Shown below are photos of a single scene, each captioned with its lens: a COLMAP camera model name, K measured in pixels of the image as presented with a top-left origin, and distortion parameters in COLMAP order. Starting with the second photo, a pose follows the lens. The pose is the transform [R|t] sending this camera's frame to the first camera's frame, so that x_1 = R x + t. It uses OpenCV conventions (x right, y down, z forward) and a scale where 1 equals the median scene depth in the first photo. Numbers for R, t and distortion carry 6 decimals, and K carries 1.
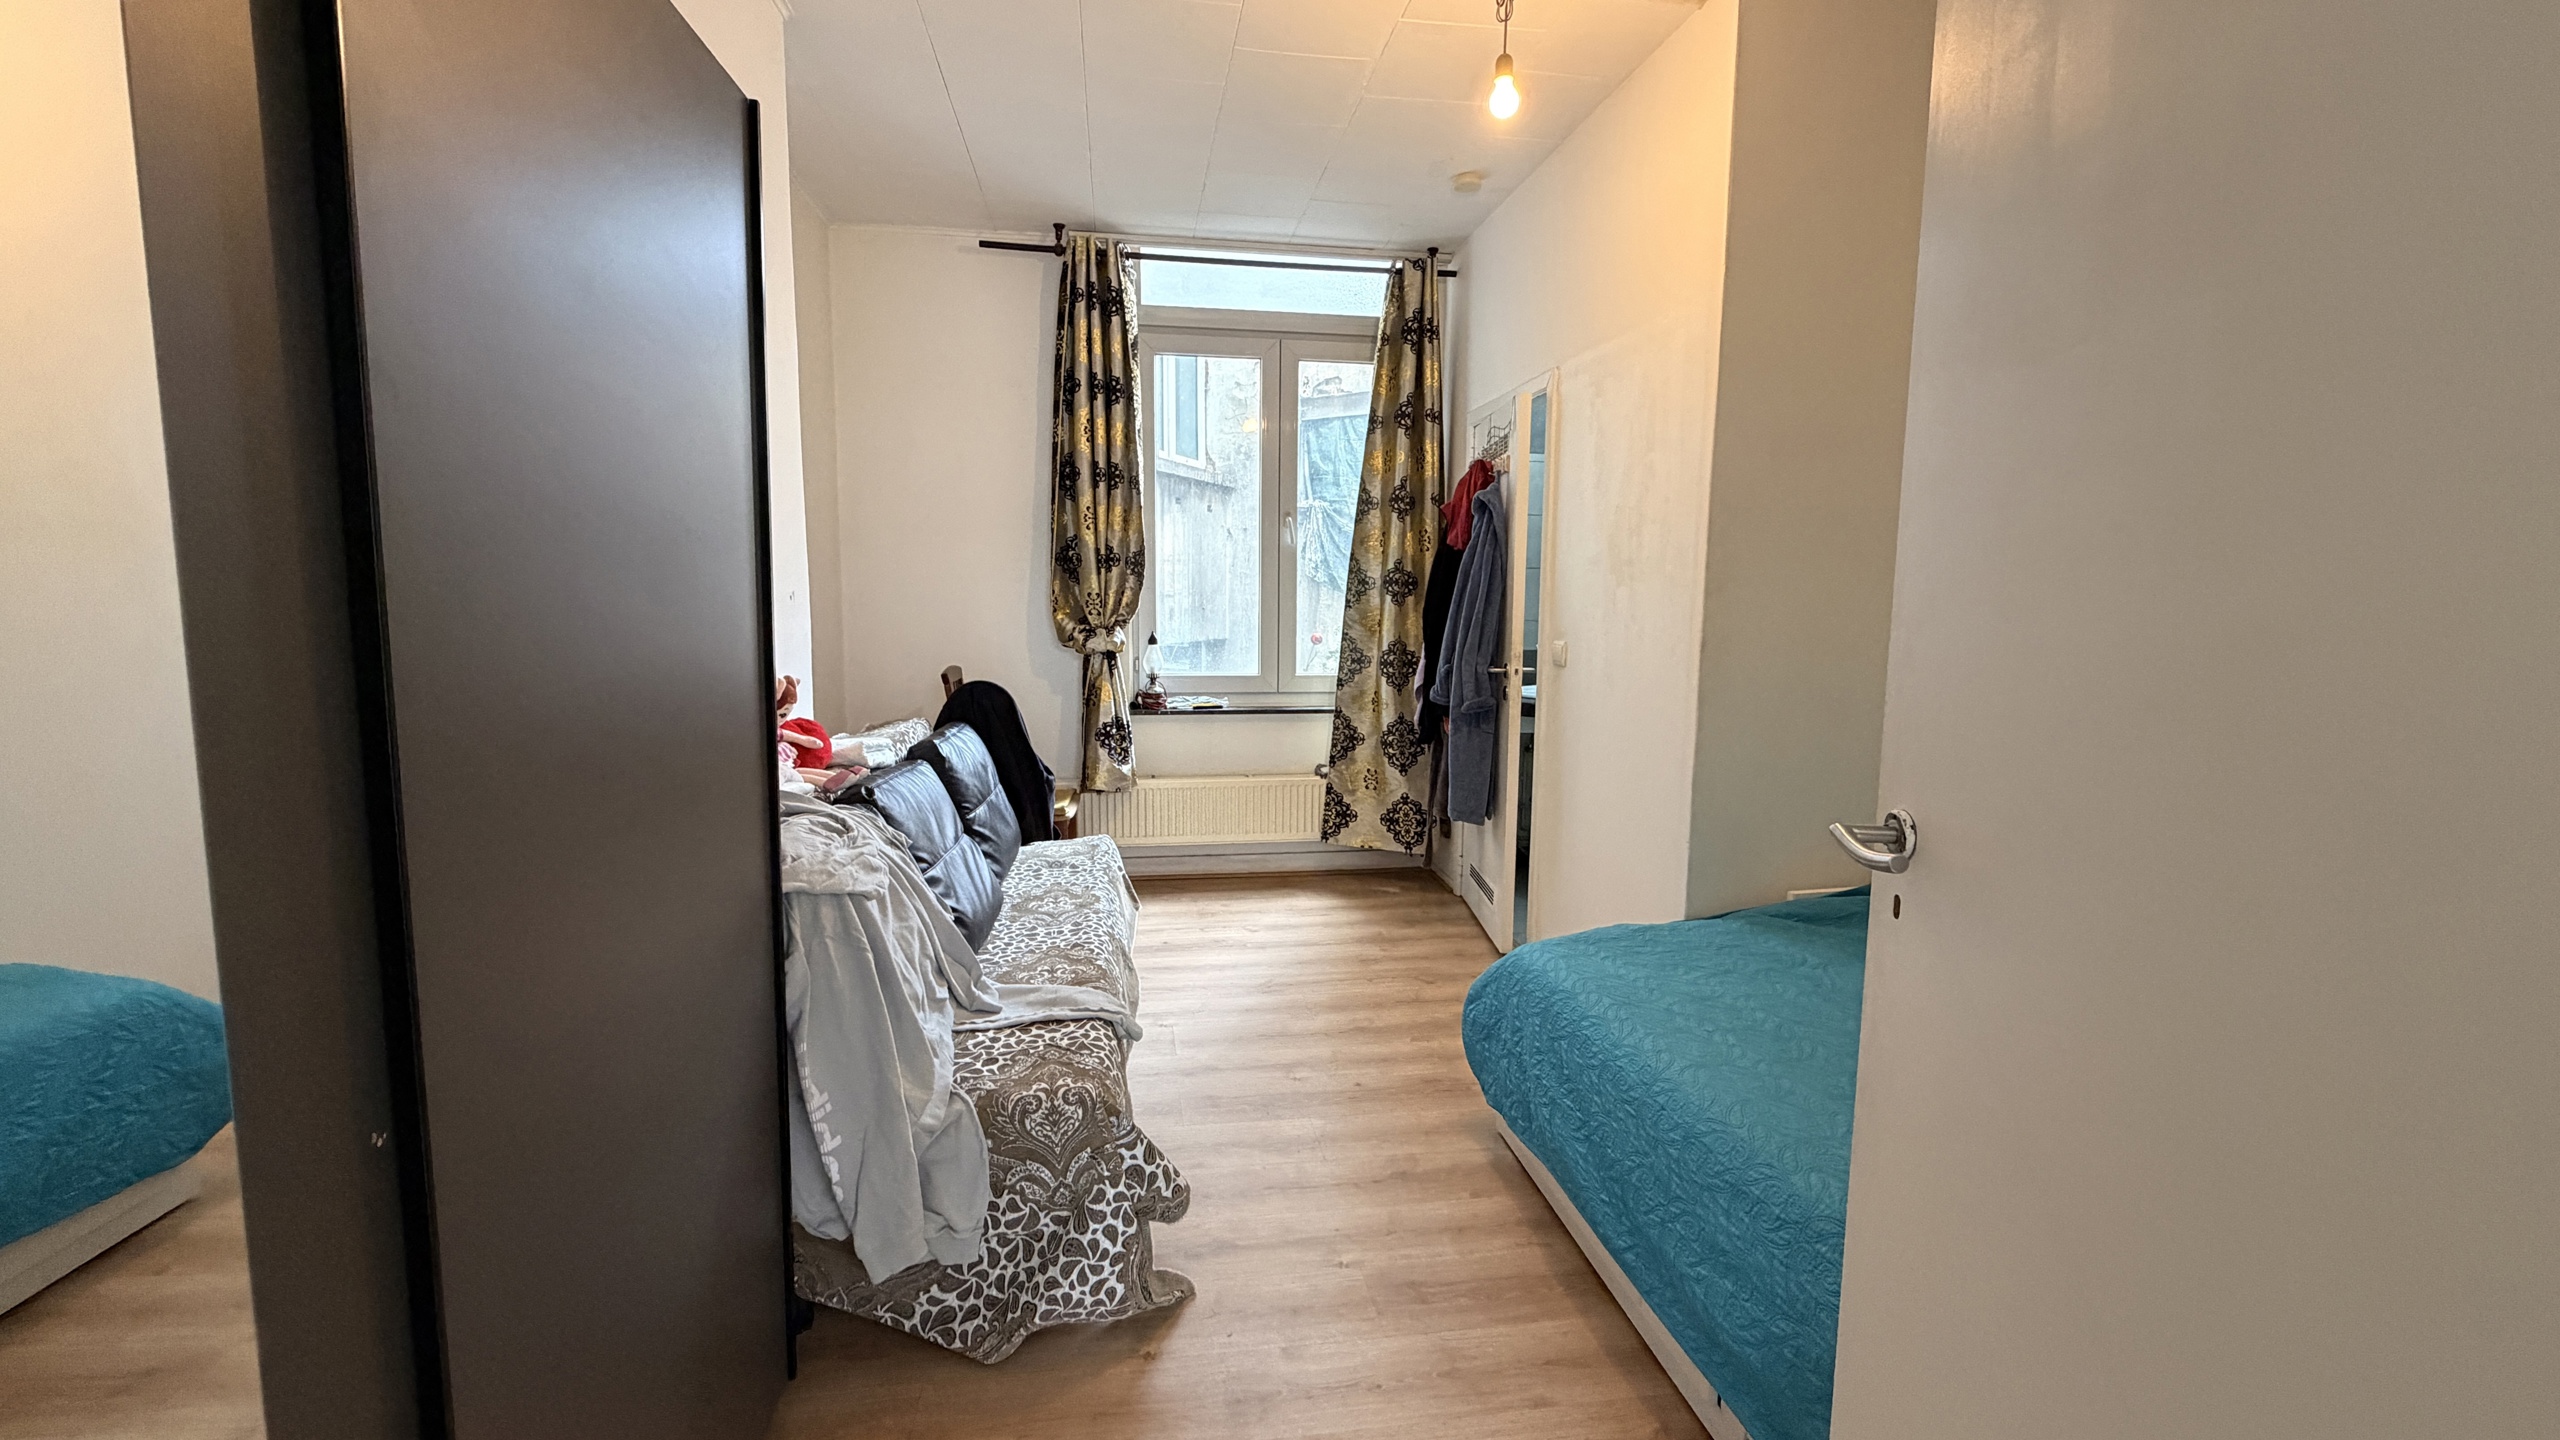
lens RADIAL K [[1020.7, 0, 1280.0], [0, 1020.7, 720.0], [0, 0, 1]] dist [0.000164, -0.000019]
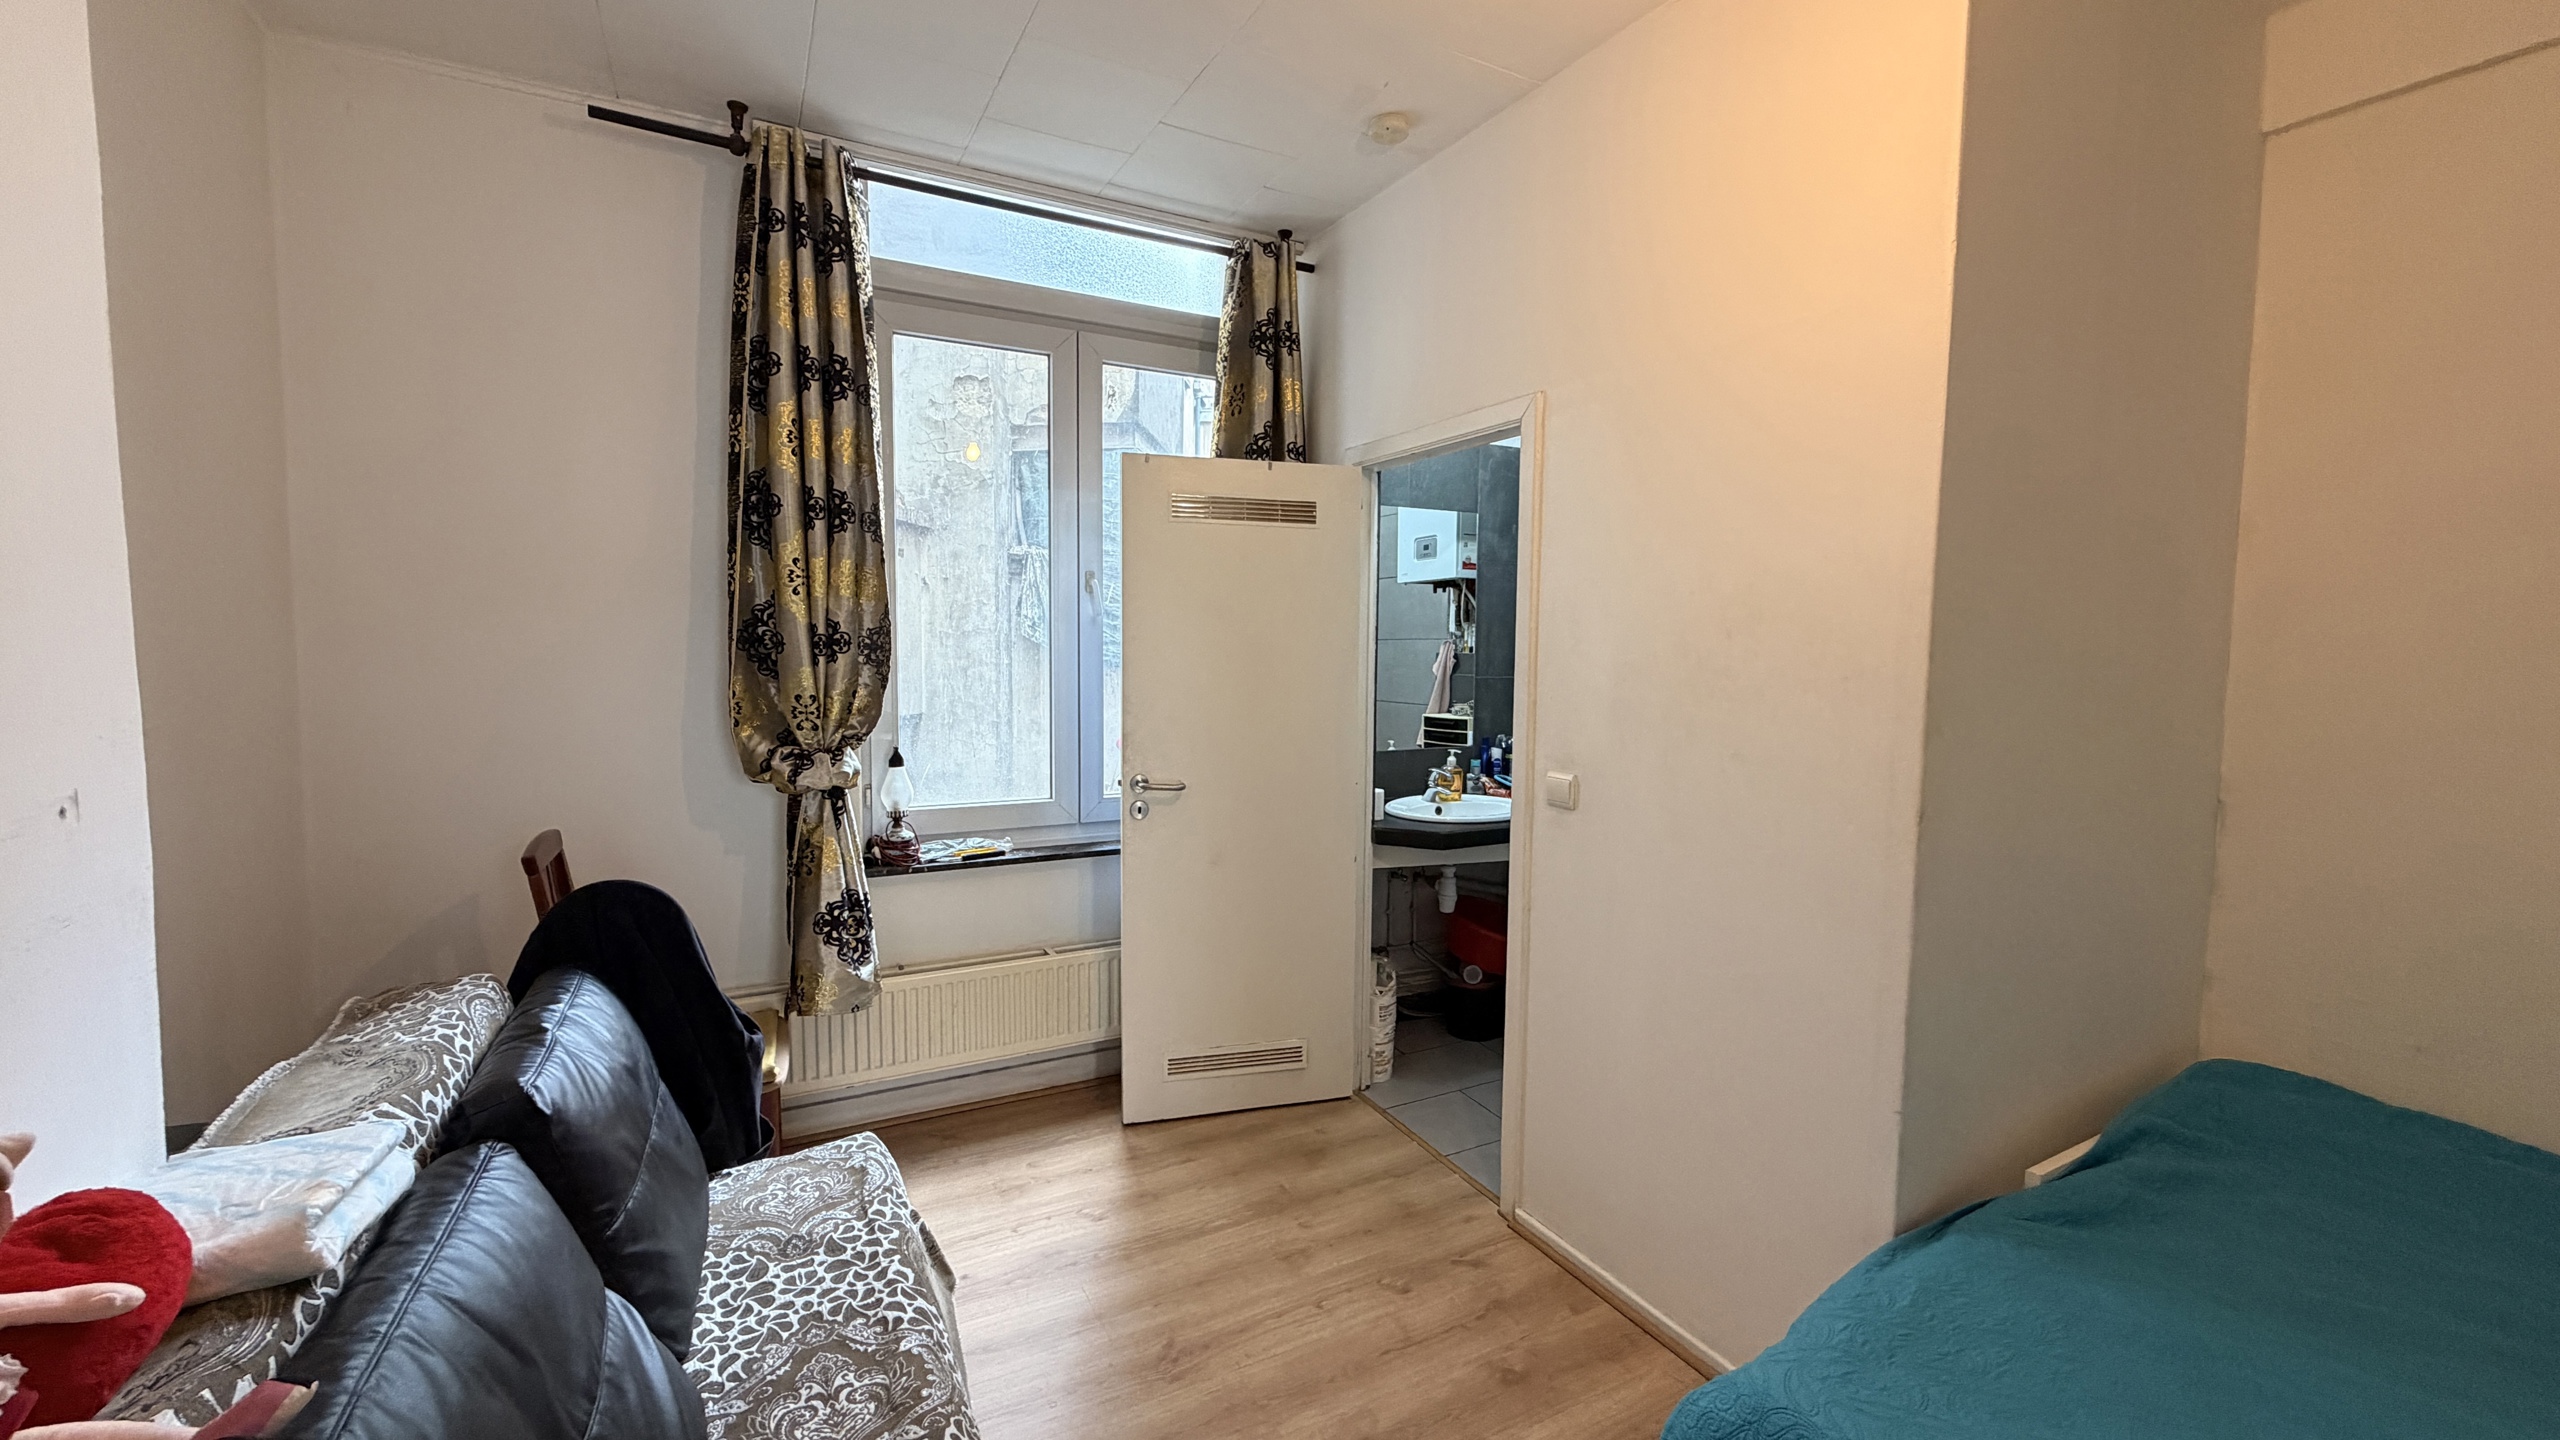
lens RADIAL K [[1020.7, 0, 1280.0], [0, 1020.7, 720.0], [0, 0, 1]] dist [0.000164, -0.000019]
pose [[0.943189, -0.022456, 0.331498, -0.116711], [0.036035, 0.998742, -0.034872, -0.077396], [-0.330297, 0.044836, 0.942811, 0.316146]]
